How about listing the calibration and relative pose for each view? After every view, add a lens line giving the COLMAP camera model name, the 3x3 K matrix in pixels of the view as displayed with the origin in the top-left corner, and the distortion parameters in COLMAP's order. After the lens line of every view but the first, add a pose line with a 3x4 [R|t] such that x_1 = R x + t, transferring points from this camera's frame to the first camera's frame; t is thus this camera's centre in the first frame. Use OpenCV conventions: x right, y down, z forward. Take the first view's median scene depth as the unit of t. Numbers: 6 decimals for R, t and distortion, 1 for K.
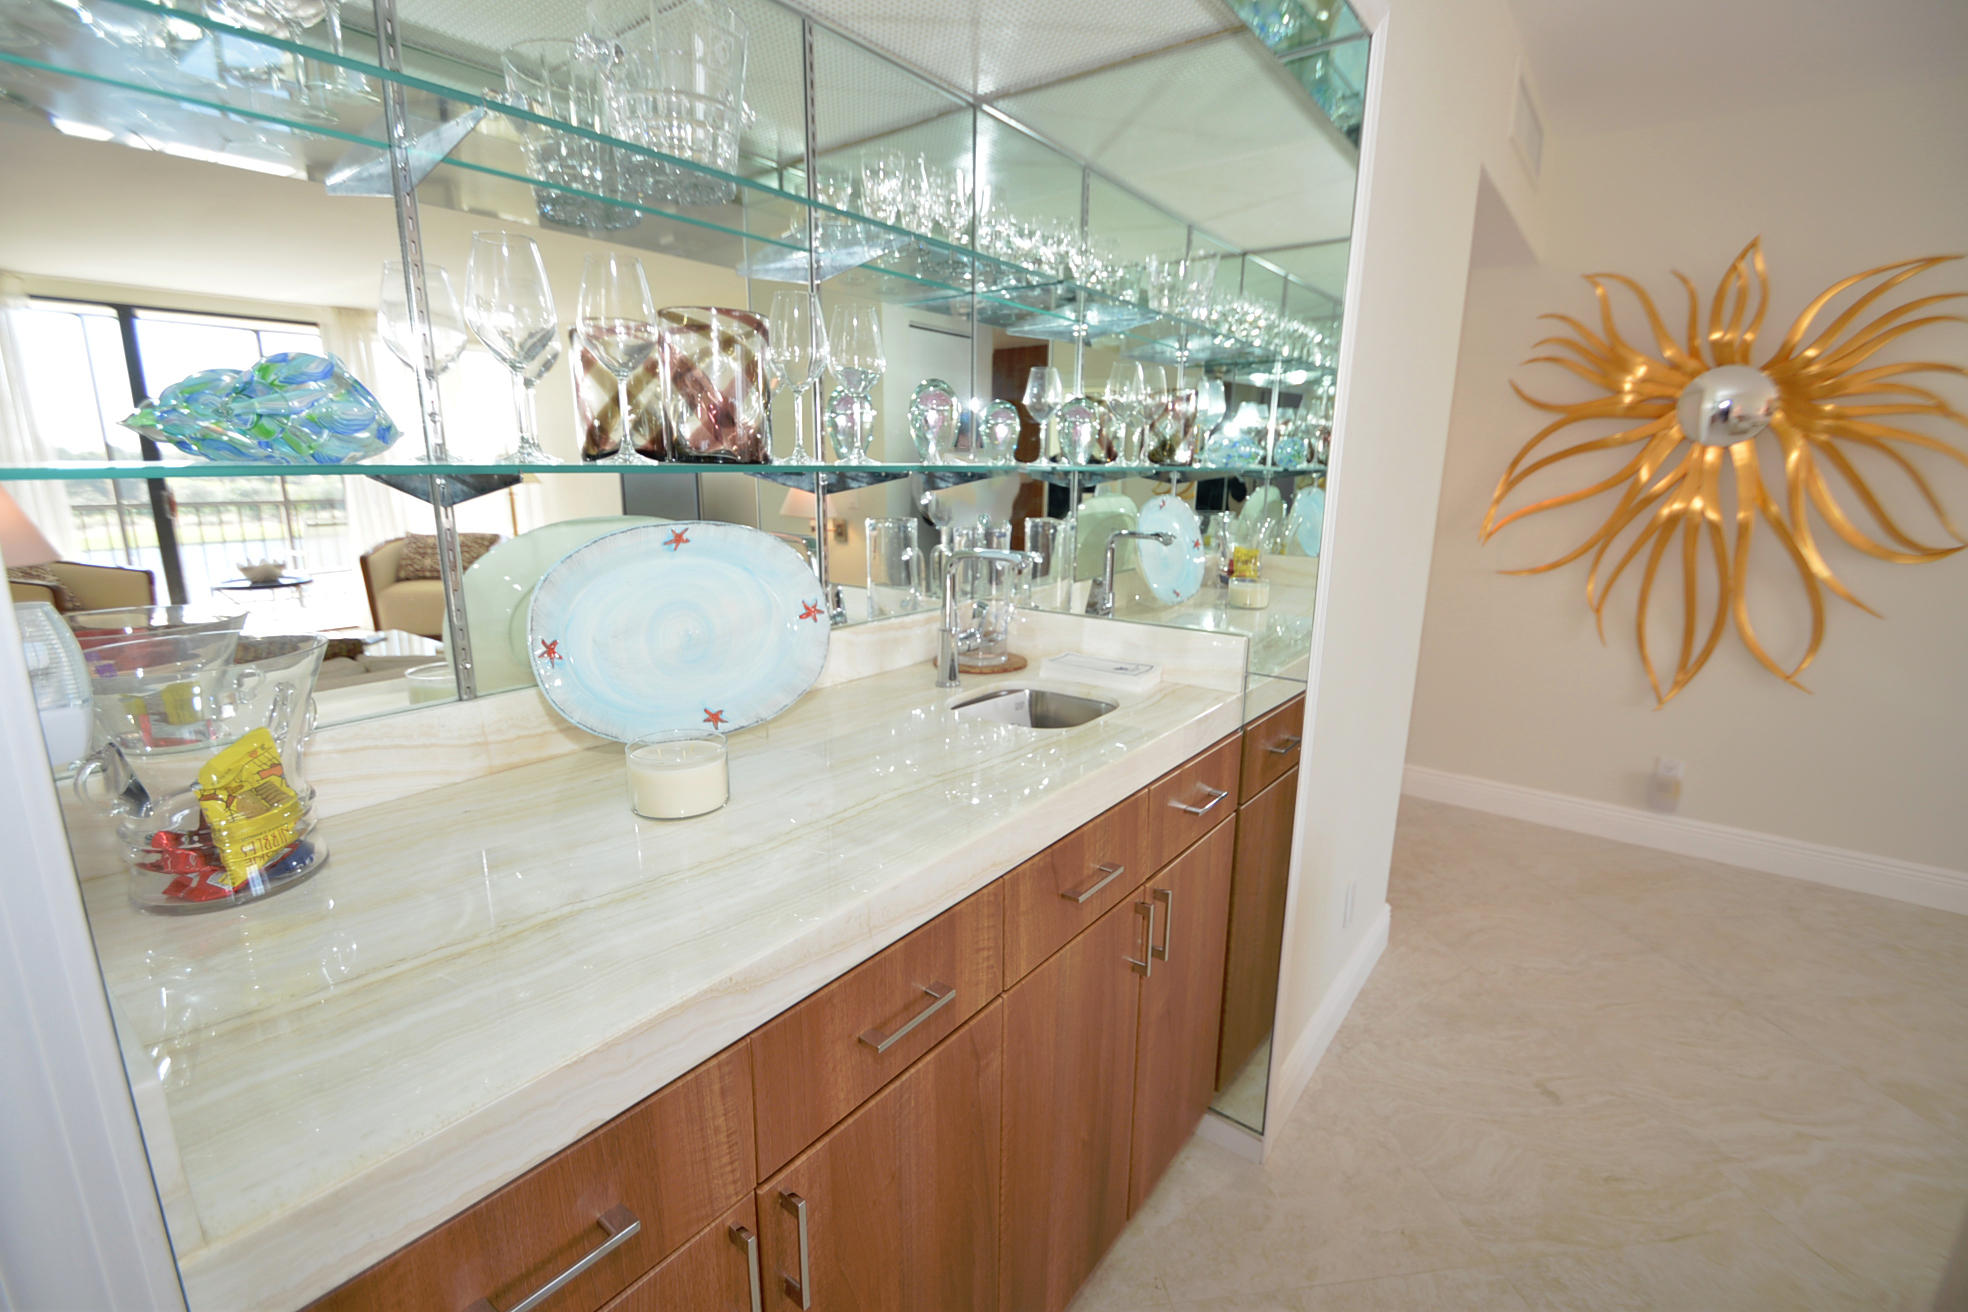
lens RADIAL K [[872.2, 0, 987.4], [0, 872.2, 663.1], [0, 0, 1]] dist [0.014505, -0.020543]
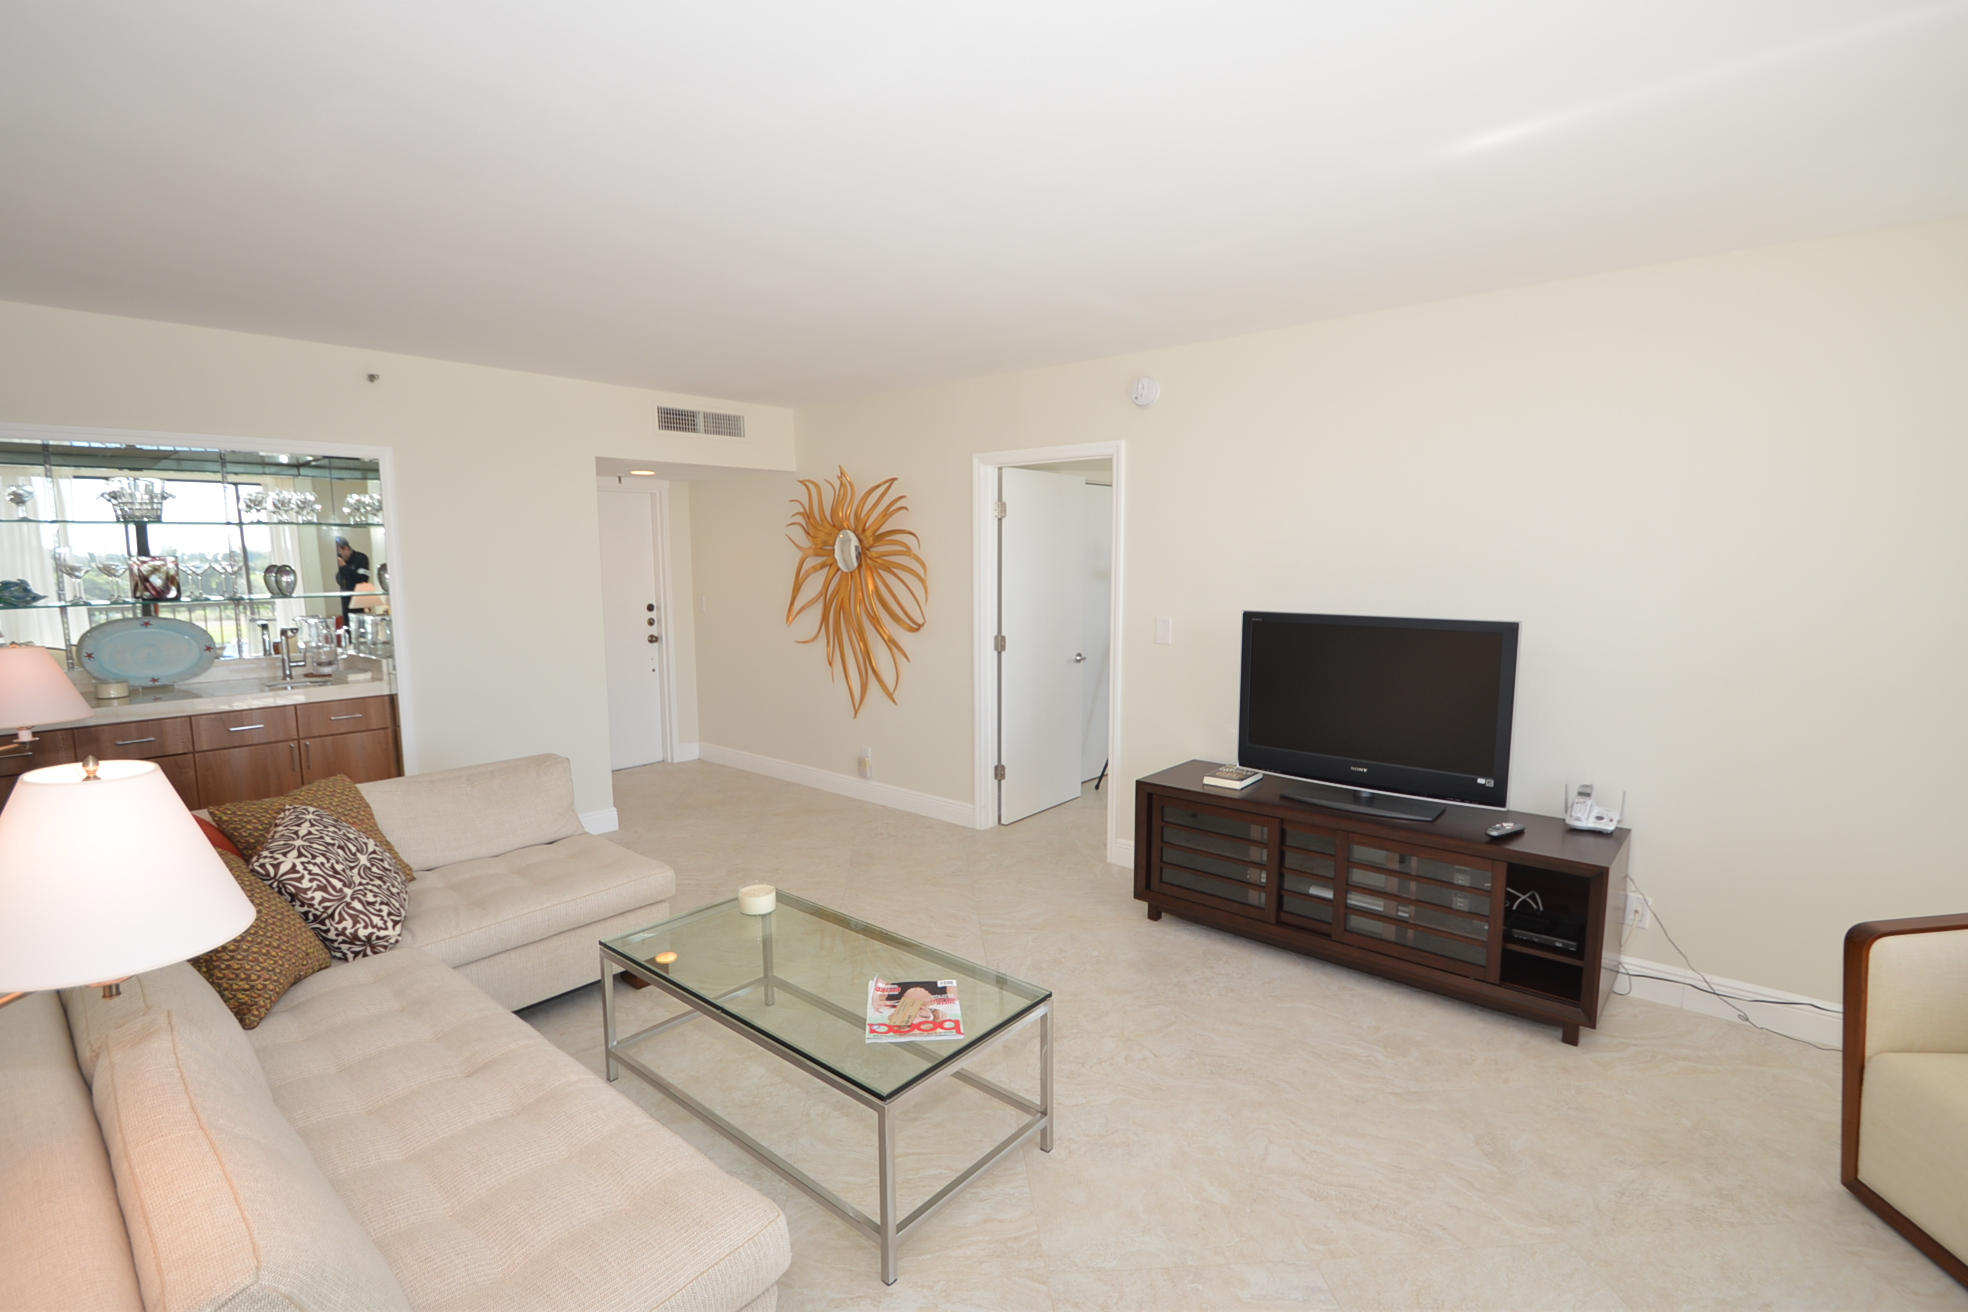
lens RADIAL K [[923.3, 0, 974.5], [0, 923.3, 661.7], [0, 0, 1]] dist [-0.008588, -0.000347]
pose [[0.997832, -0.003105, -0.065747, 1.377626], [-0.003578, 0.994851, -0.101285, 0.154455], [0.065723, 0.101300, 0.992683, -1.011864]]
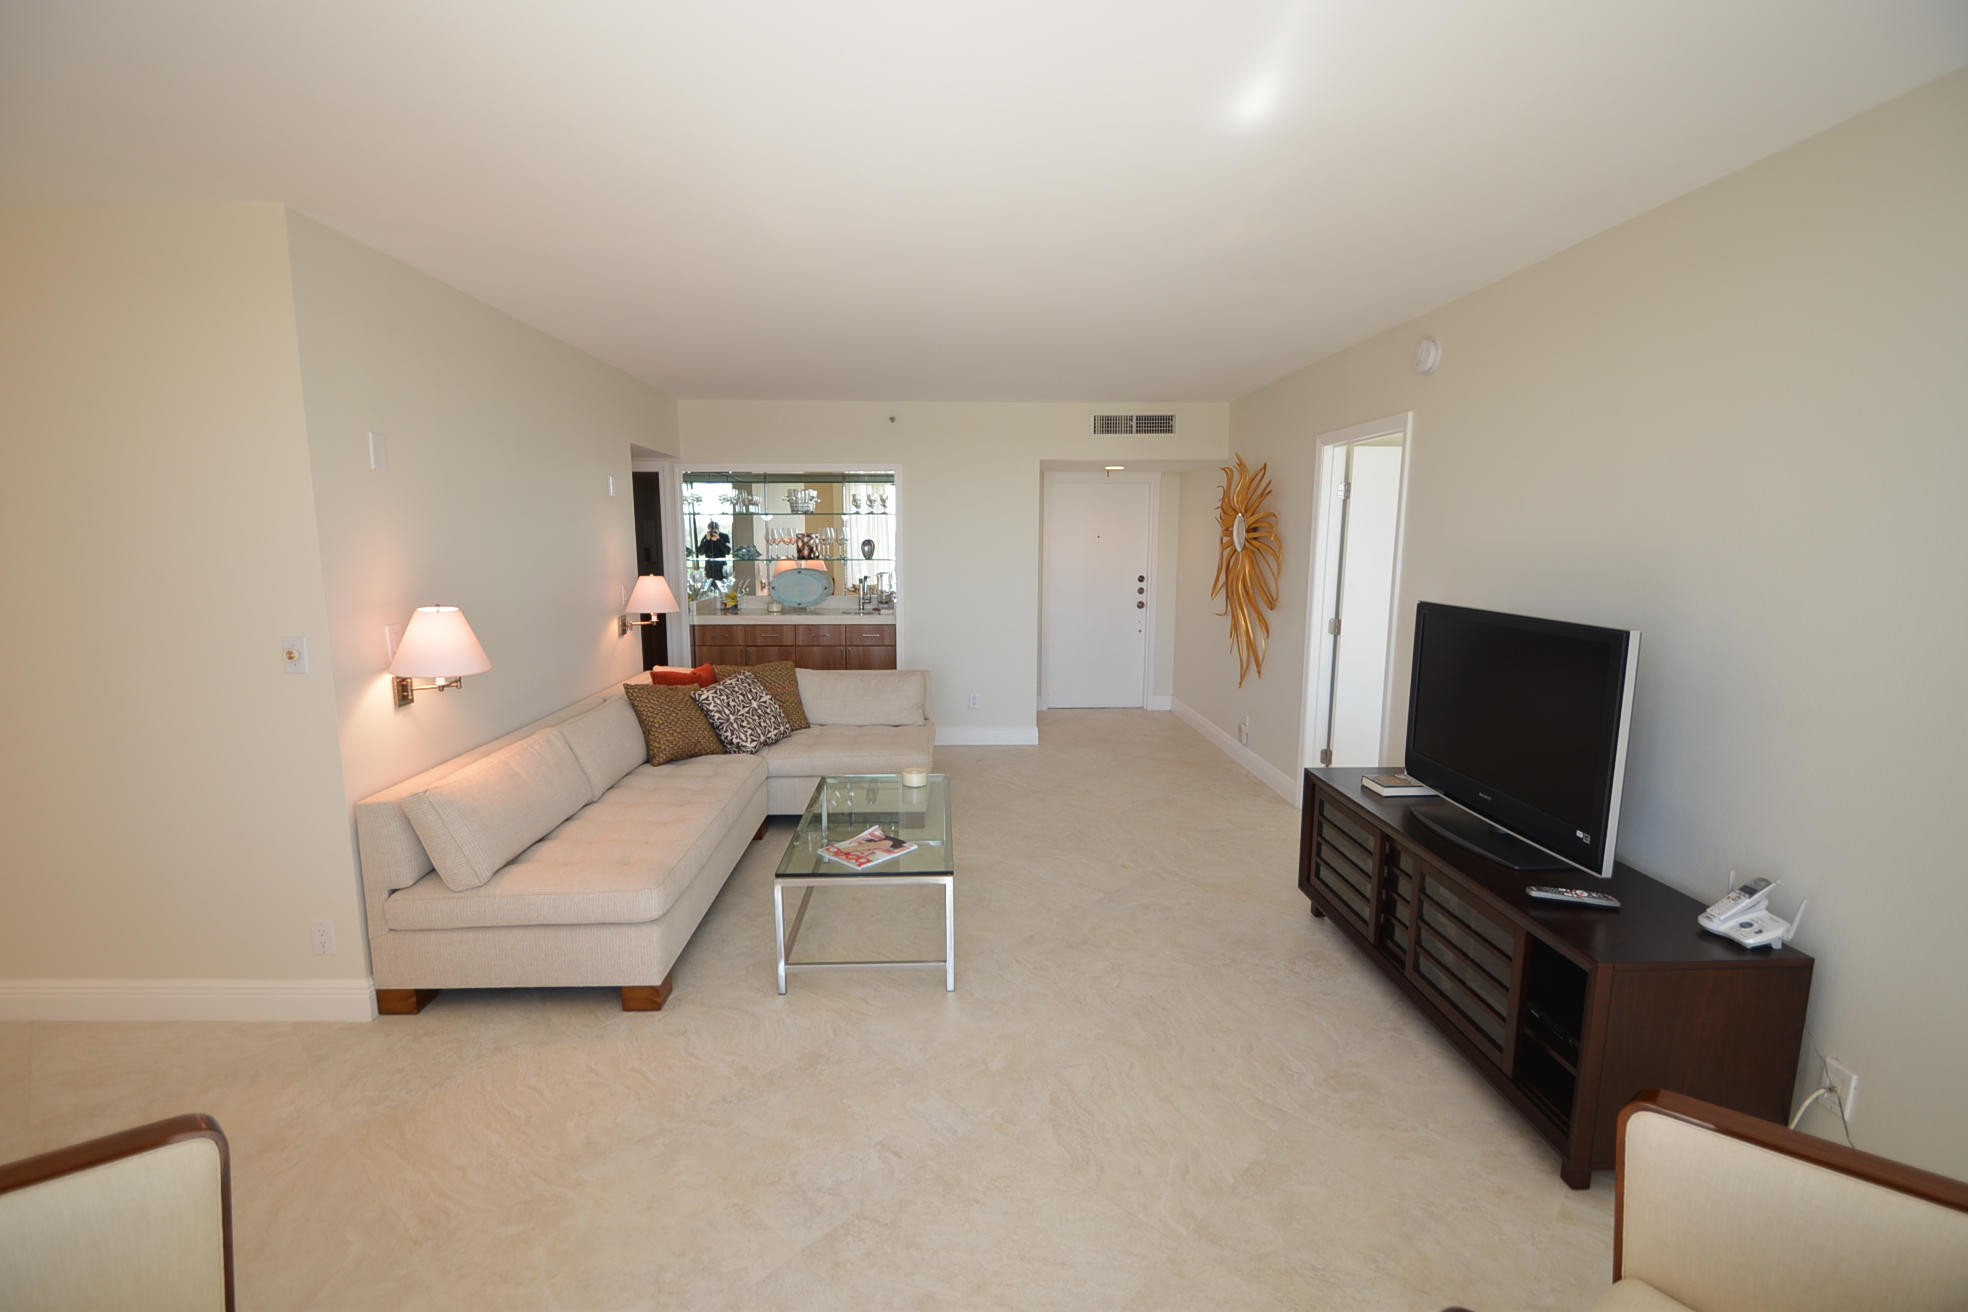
lens RADIAL K [[878.1, 0, 968.7], [0, 878.1, 661.9], [0, 0, 1]] dist [0.012846, -0.020047]
pose [[0.622967, 0.106672, -0.774941, 2.278889], [-0.166735, 0.986000, 0.001688, 0.113515], [0.764272, 0.128159, 0.632032, -0.802888]]
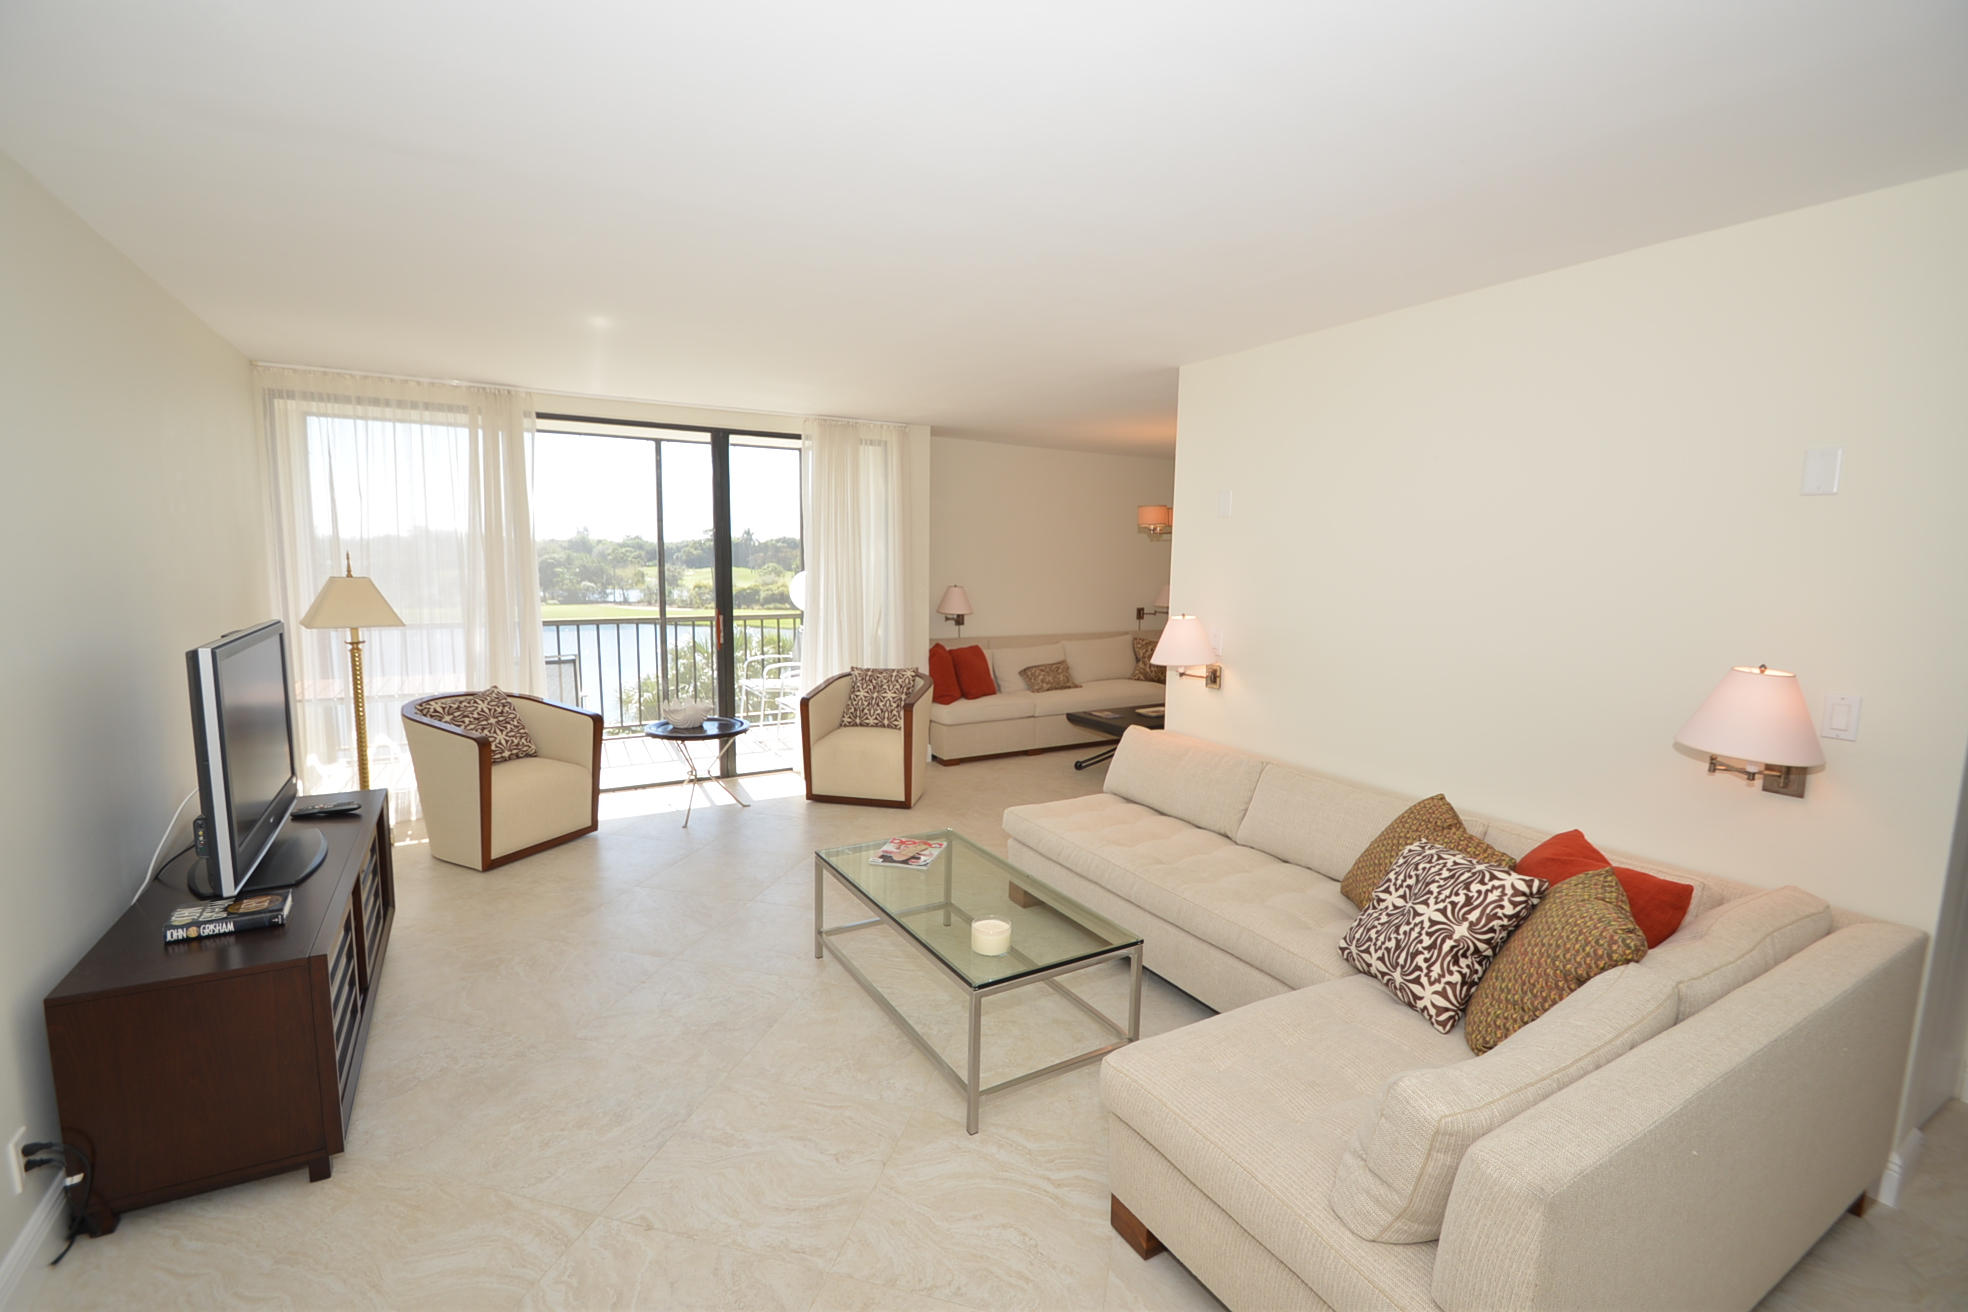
lens RADIAL K [[856.7, 0, 964.6], [0, 856.7, 661.4], [0, 0, 1]] dist [0.014237, -0.018020]
pose [[-0.918942, -0.067912, 0.388501, 0.699427], [0.067123, 0.943761, 0.323744, -0.283994], [-0.388638, 0.323580, -0.862703, 0.892660]]
